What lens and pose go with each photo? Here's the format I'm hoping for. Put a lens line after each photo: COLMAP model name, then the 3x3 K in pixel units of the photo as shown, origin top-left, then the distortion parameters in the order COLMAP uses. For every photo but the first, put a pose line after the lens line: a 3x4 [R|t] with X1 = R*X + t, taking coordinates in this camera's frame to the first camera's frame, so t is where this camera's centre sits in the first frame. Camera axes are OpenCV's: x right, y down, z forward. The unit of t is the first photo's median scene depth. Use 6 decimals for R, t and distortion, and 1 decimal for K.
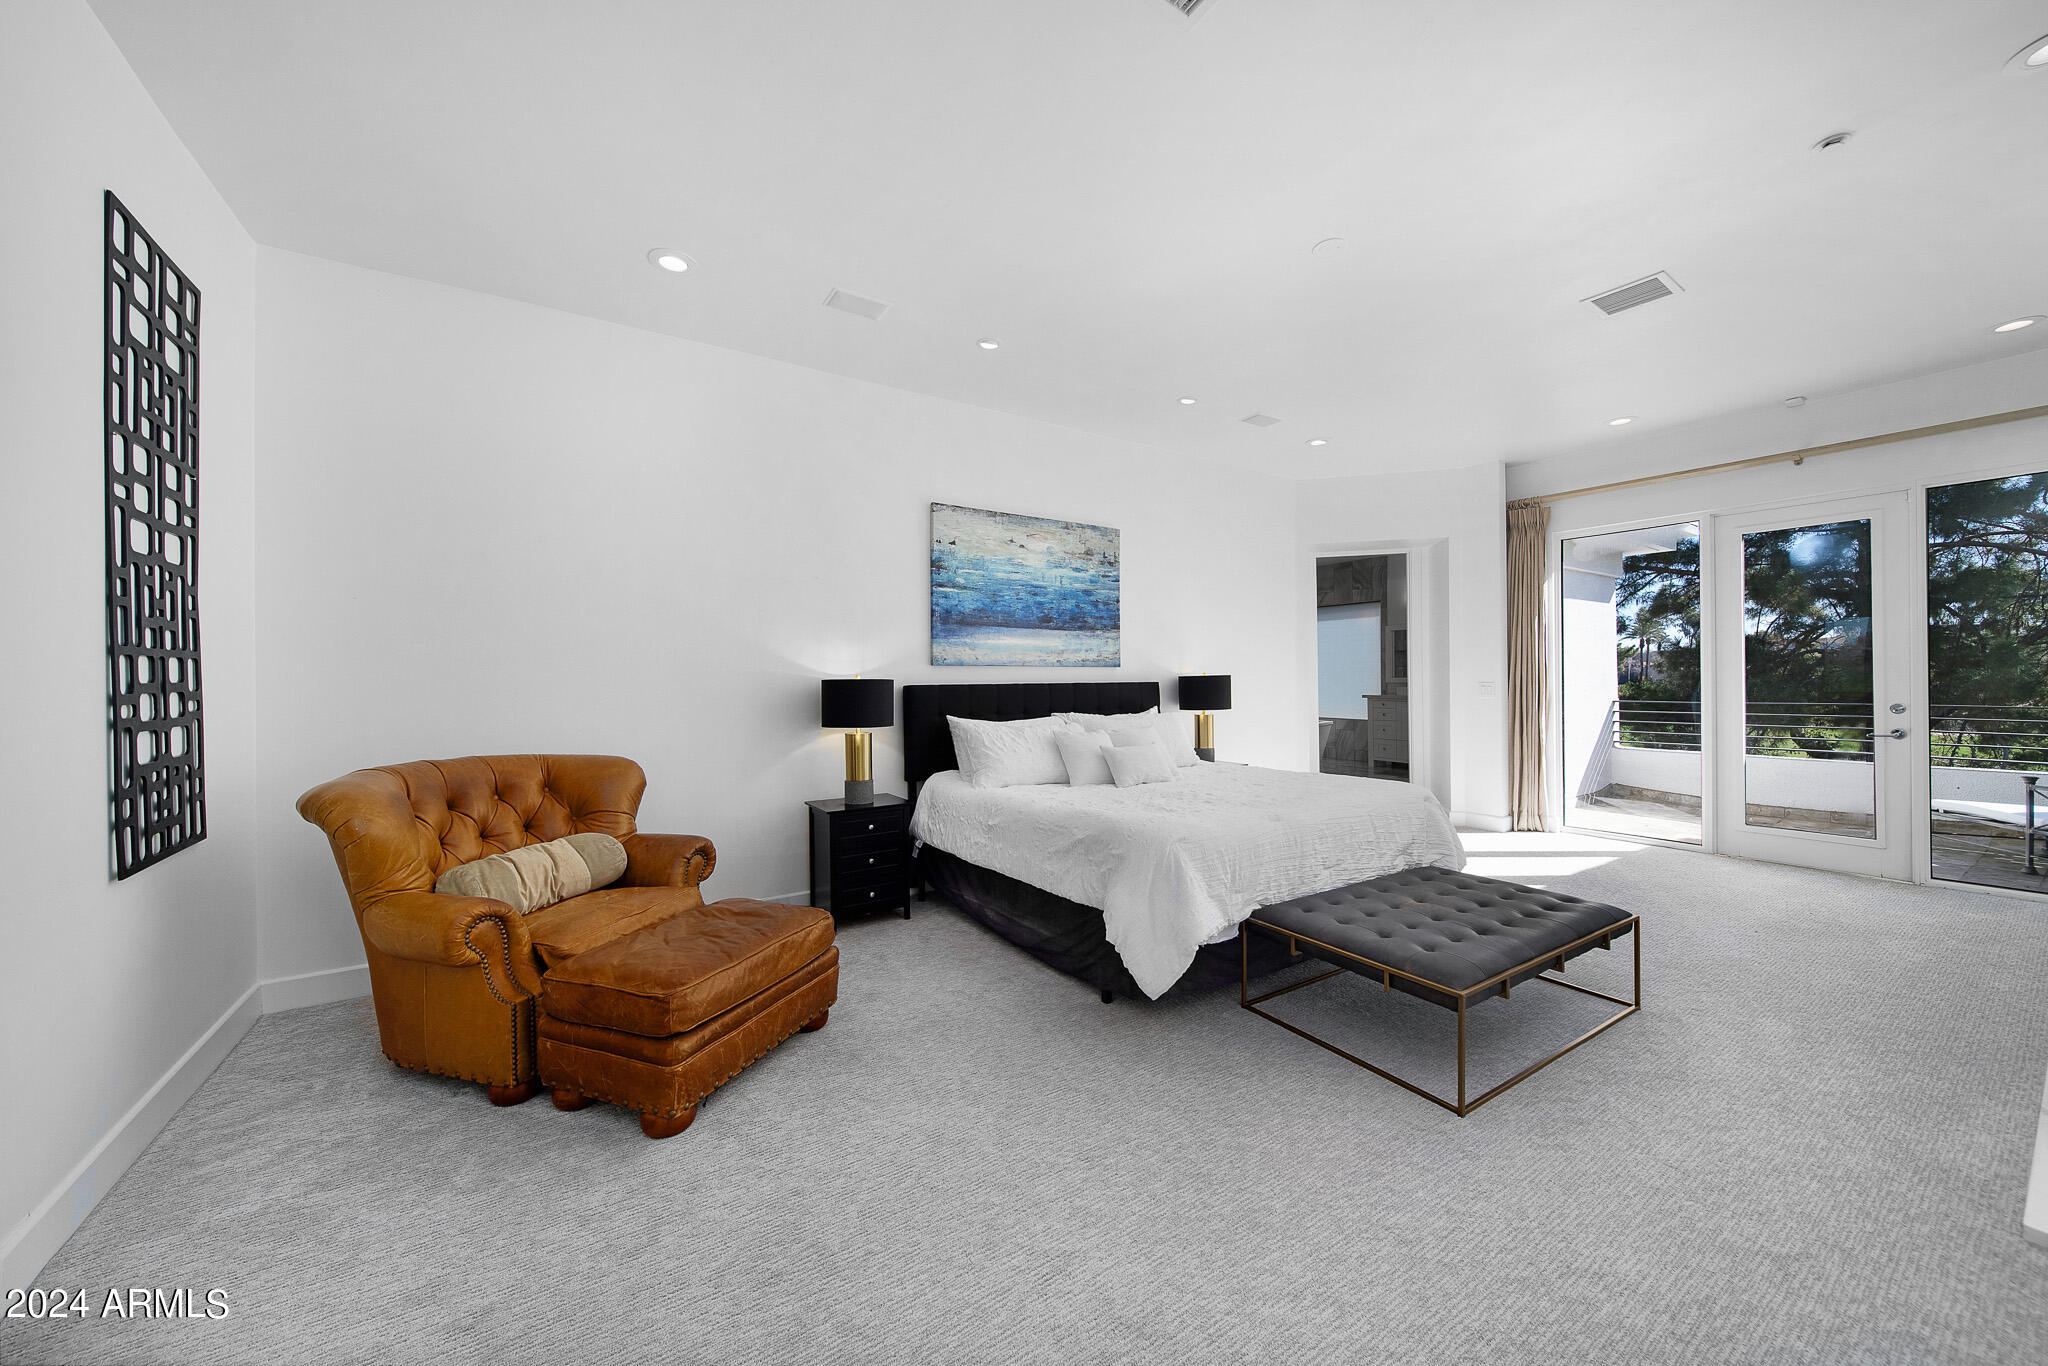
lens RADIAL K [[712.3, 0, 1010.5], [0, 712.3, 684.5], [0, 0, 1]] dist [-0.001497, -0.000307]
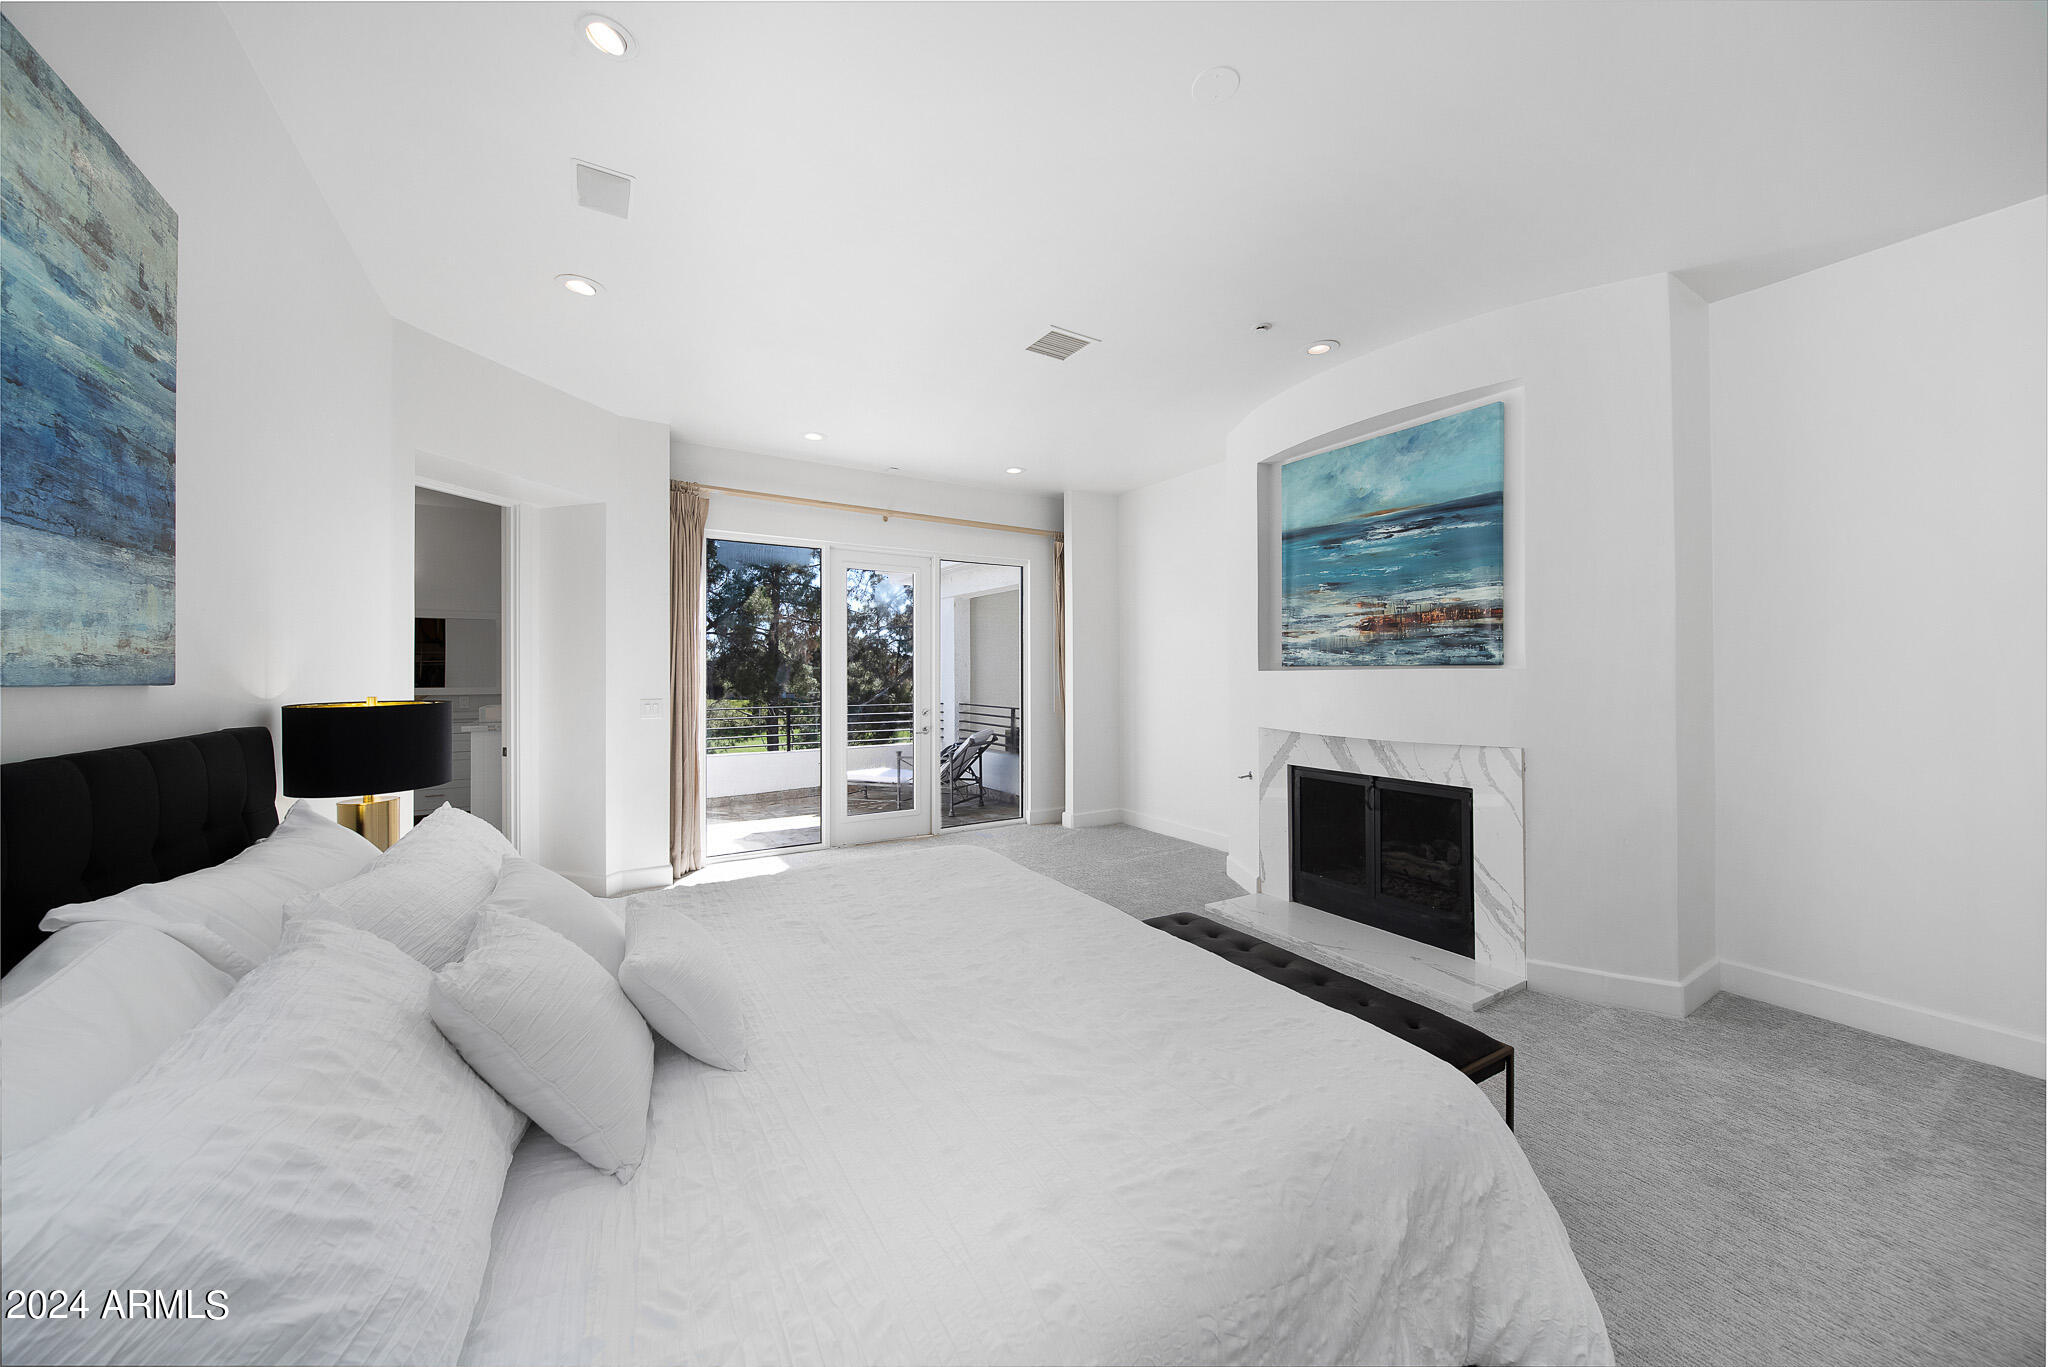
lens RADIAL K [[712.3, 0, 971.4], [0, 712.3, 672.9], [0, 0, 1]] dist [-0.001497, -0.000307]
pose [[0.063965, 0.008183, 0.997919, -0.118343], [0.006797, 0.999940, -0.008636, -0.024817], [-0.997929, 0.007336, 0.063905, 0.664796]]
